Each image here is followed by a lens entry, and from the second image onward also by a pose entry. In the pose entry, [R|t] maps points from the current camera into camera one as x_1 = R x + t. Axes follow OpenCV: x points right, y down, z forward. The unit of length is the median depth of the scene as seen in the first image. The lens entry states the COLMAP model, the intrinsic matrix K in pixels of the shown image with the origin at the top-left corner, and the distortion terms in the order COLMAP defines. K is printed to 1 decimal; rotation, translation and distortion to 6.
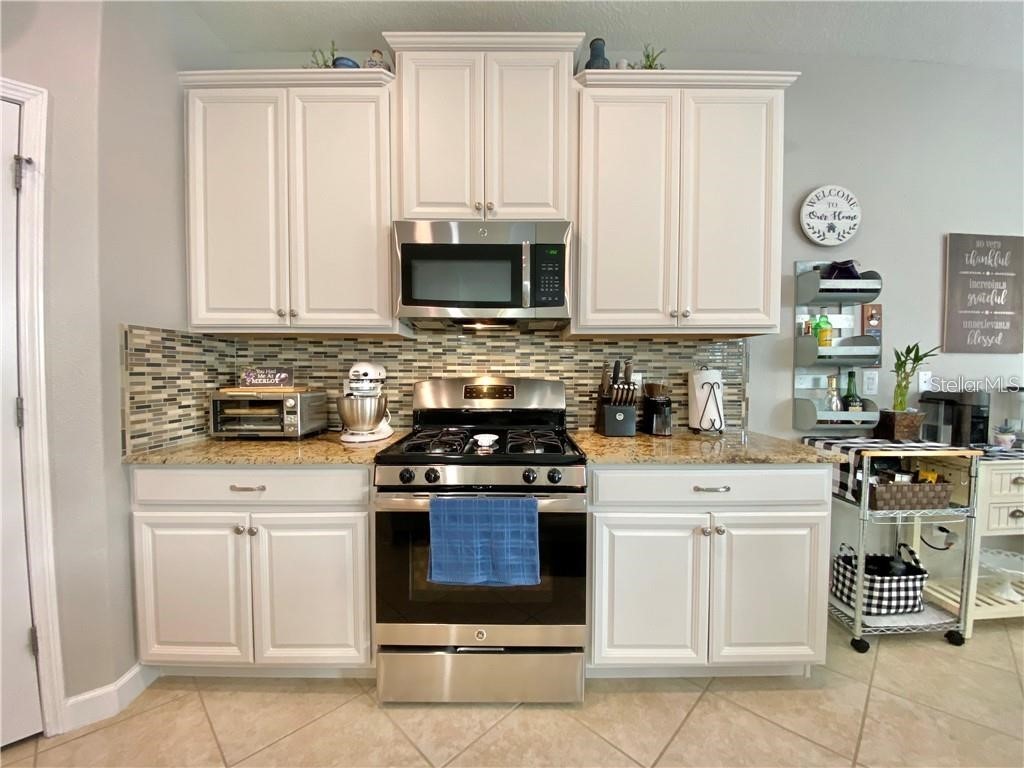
lens RADIAL K [[420.7, 0, 509.6], [0, 420.7, 387.0], [0, 0, 1]] dist [-0.008312, -0.006911]
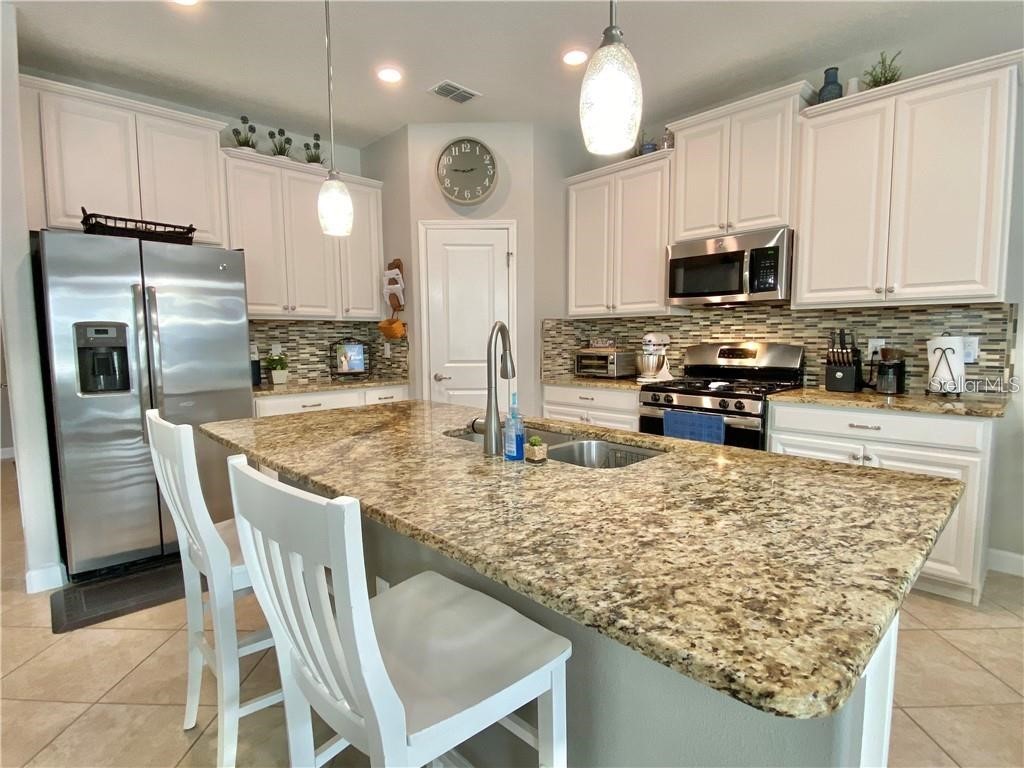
lens RADIAL K [[516.9, 0, 511.1], [0, 516.9, 393.1], [0, 0, 1]] dist [0.021270, -0.015260]
pose [[0.693037, 0.071327, -0.717365, 0.713027], [-0.015300, 0.996324, 0.084282, 0.009905], [0.720739, -0.047435, 0.691581, -0.771451]]
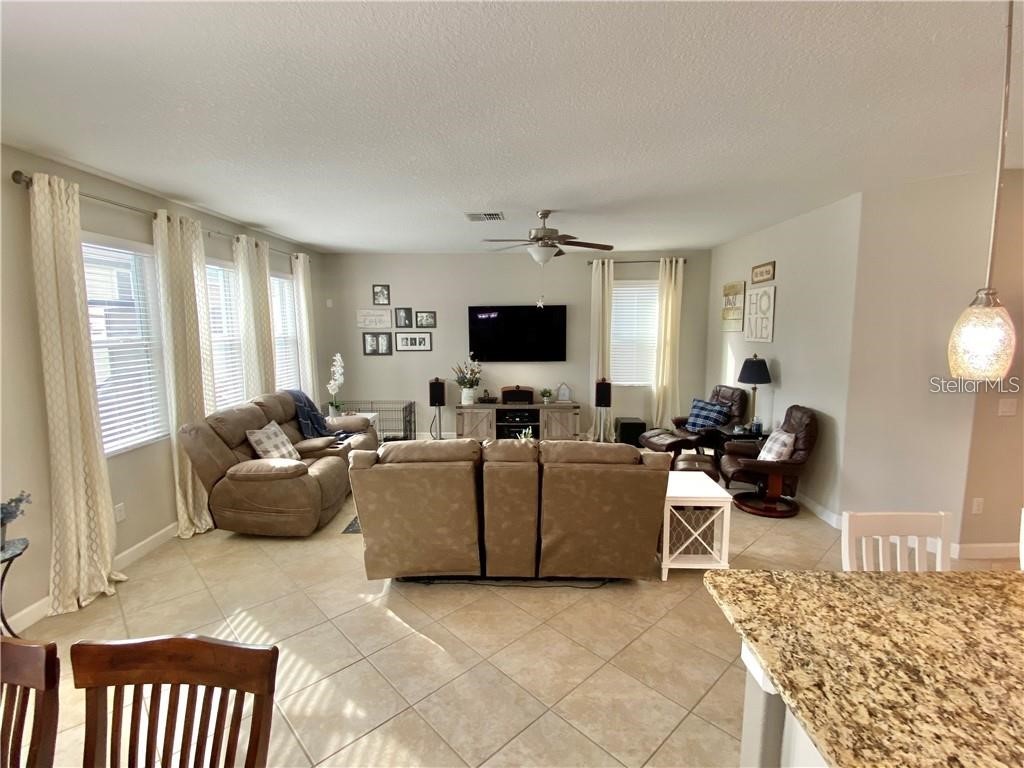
lens RADIAL K [[491.9, 0, 508.4], [0, 491.9, 379.9], [0, 0, 1]] dist [-0.005231, -0.006895]
pose [[-0.999649, -0.004726, 0.026065, 0.985041], [-0.000550, 0.987450, 0.157932, -0.313614], [-0.026484, 0.157863, -0.987106, 0.370760]]
